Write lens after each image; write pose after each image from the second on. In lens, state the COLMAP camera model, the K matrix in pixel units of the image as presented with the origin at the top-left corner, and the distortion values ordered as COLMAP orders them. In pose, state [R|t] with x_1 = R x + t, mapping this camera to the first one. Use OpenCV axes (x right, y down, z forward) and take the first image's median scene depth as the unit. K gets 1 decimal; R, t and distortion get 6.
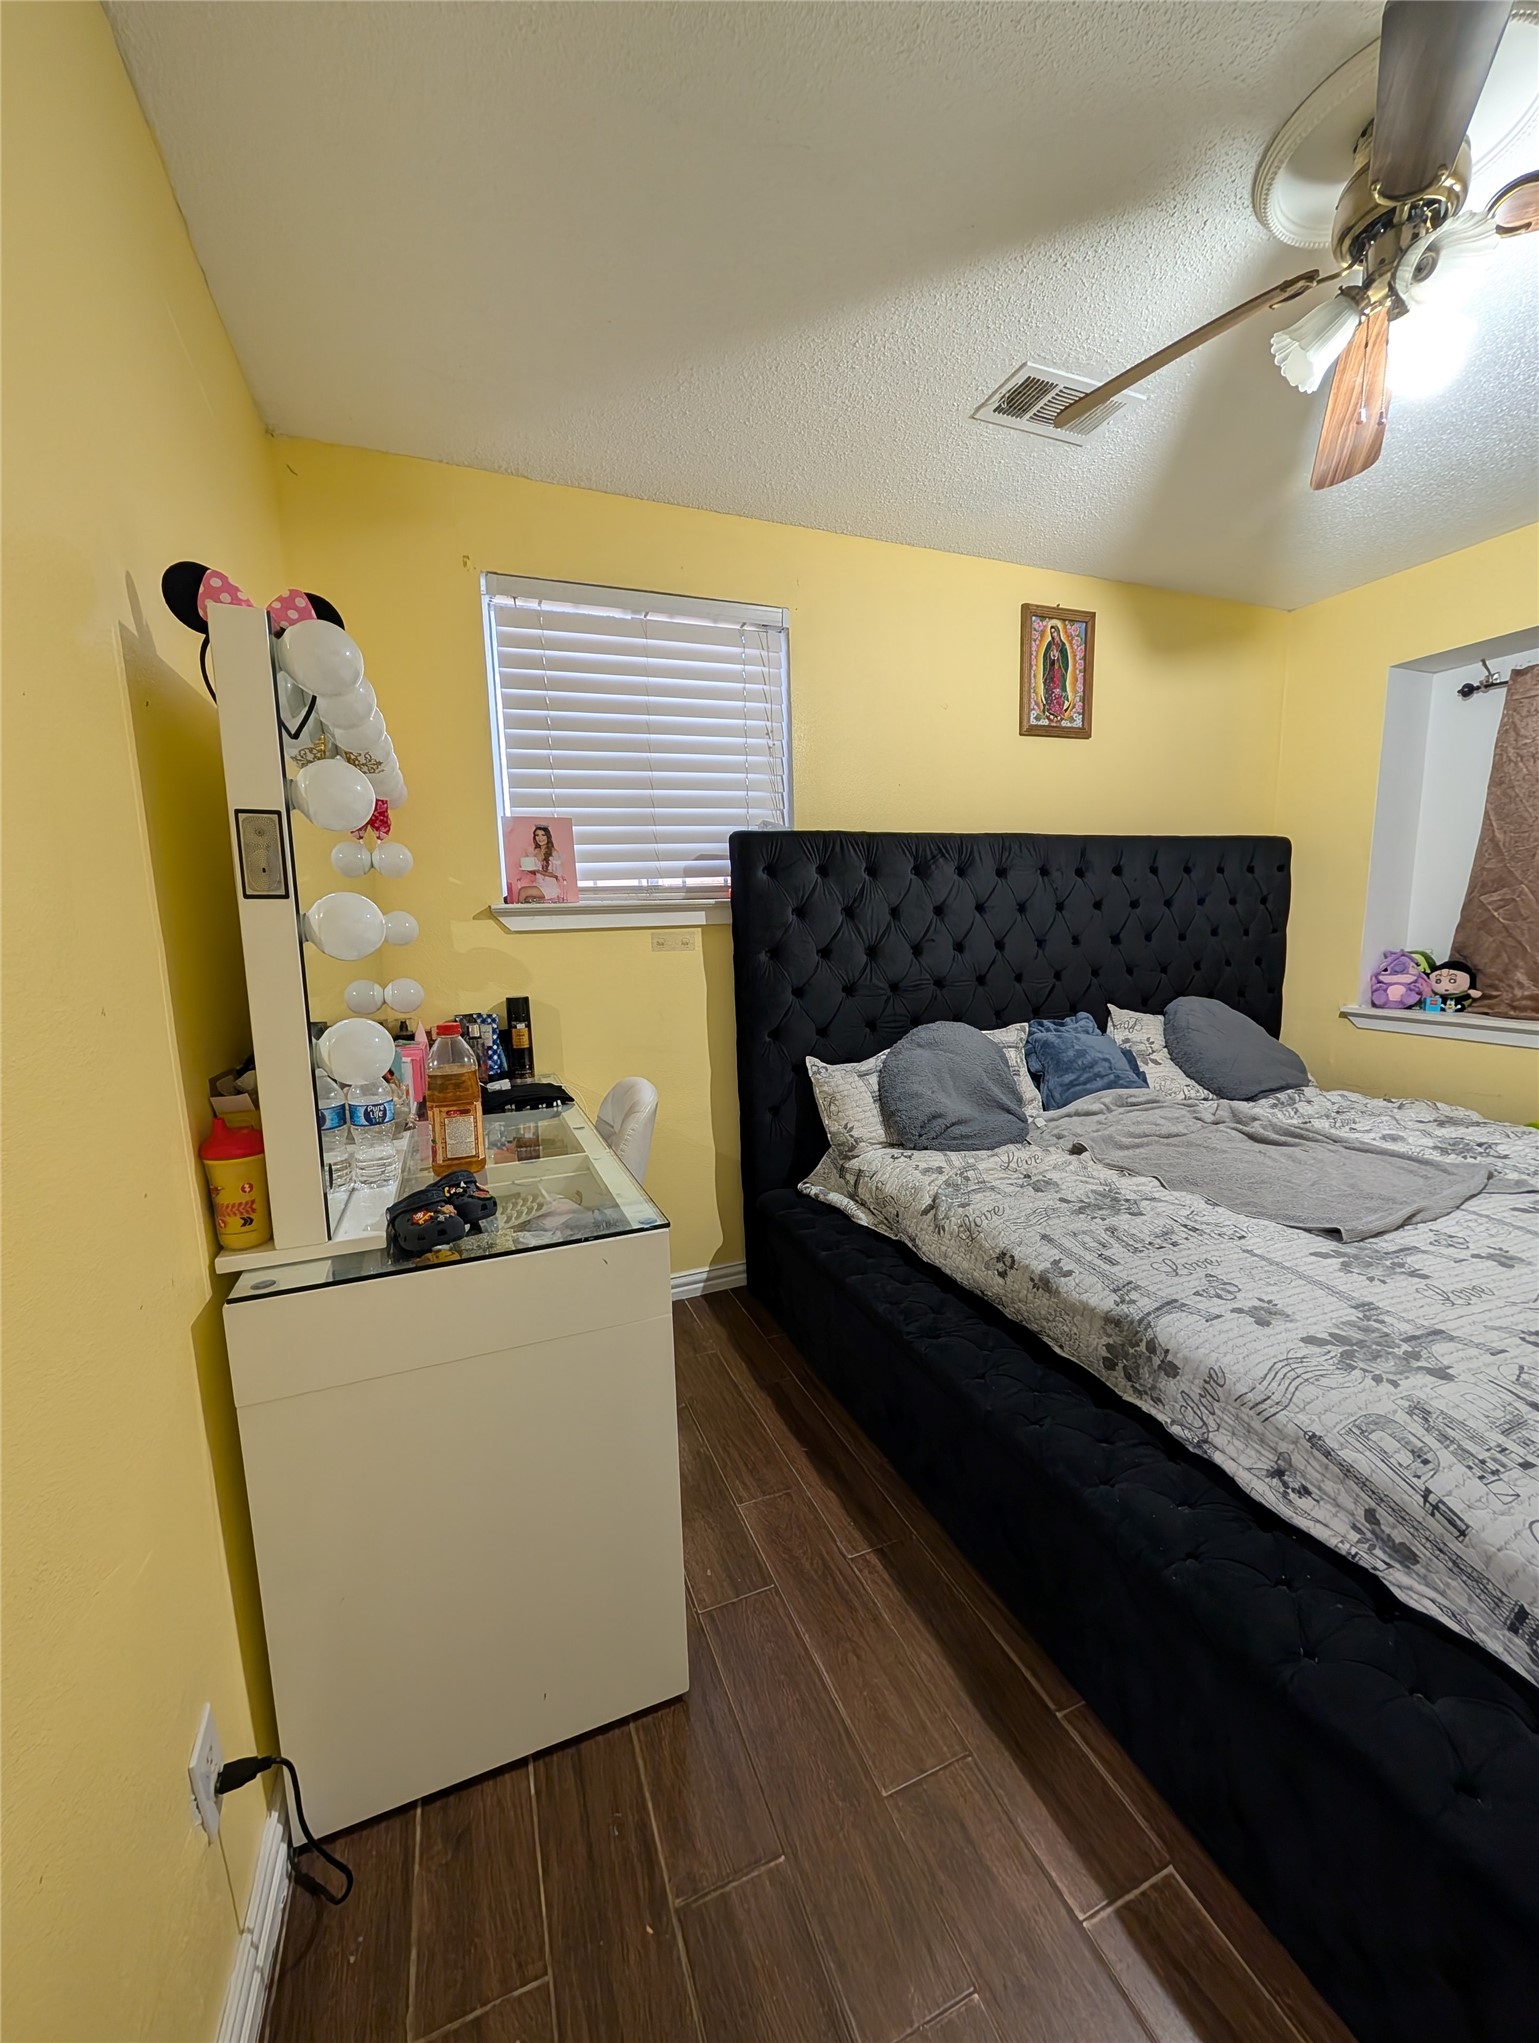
lens RADIAL K [[775.2, 0, 768.1], [0, 775.2, 1036.8], [0, 0, 1]] dist [-0.001366, 0.000109]
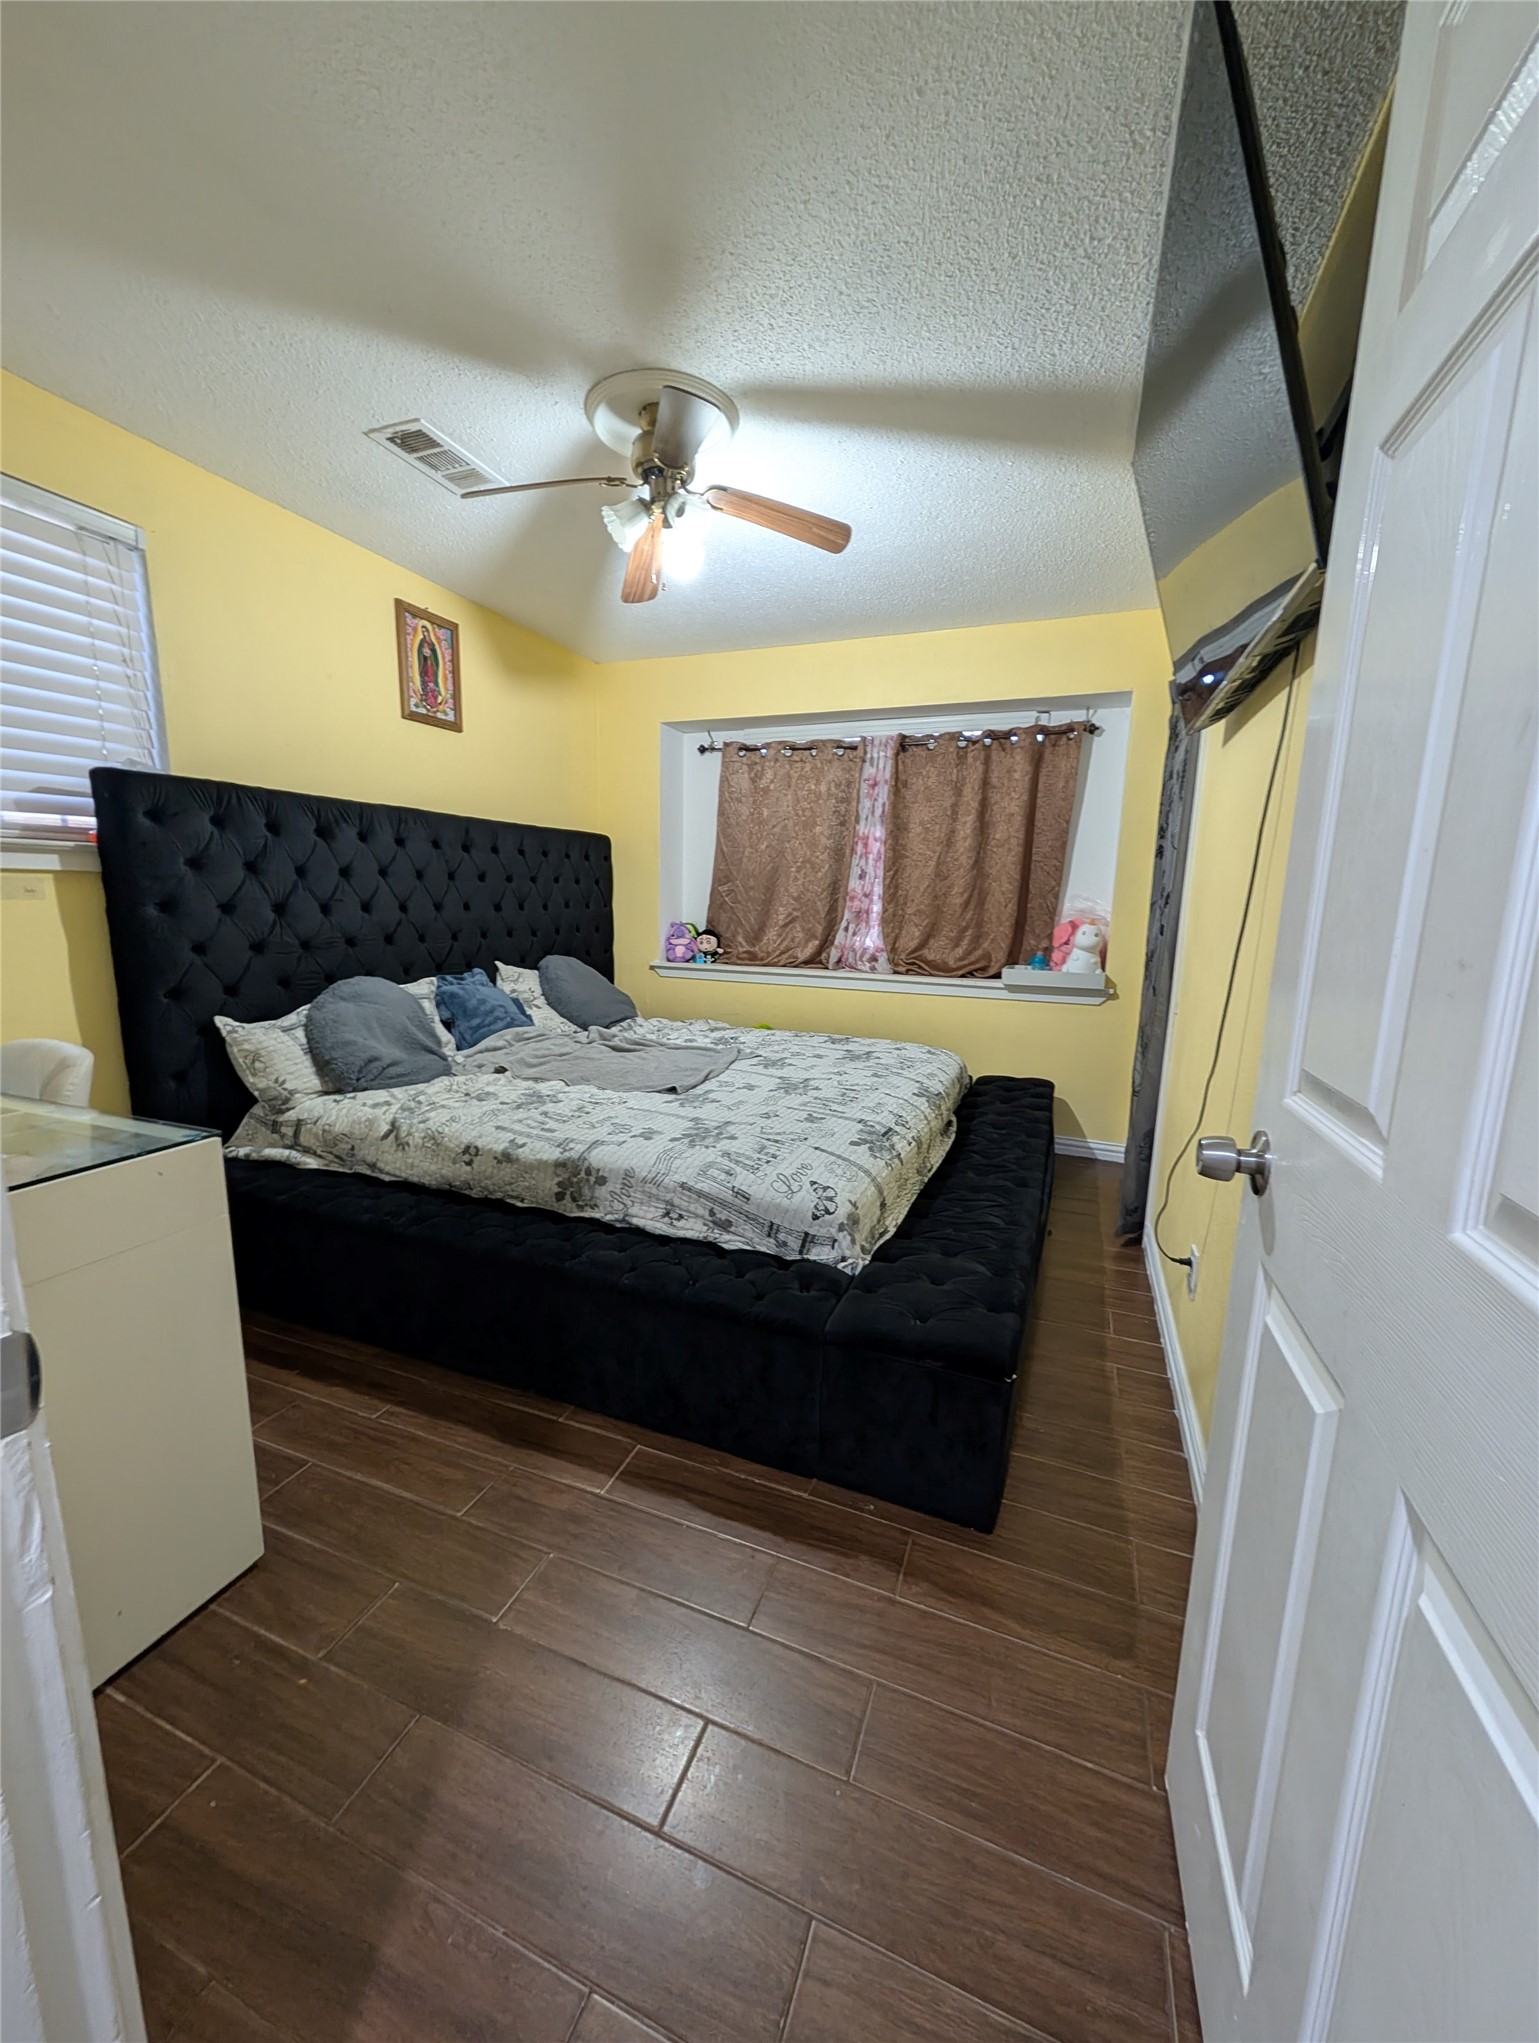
lens RADIAL K [[775.2, 0, 768.1], [0, 775.2, 1036.8], [0, 0, 1]] dist [-0.001366, 0.000109]
pose [[0.687532, -0.085492, 0.721103, -0.193377], [0.067007, 0.996278, 0.054229, 0.049289], [-0.723055, 0.011034, 0.690702, -0.172322]]
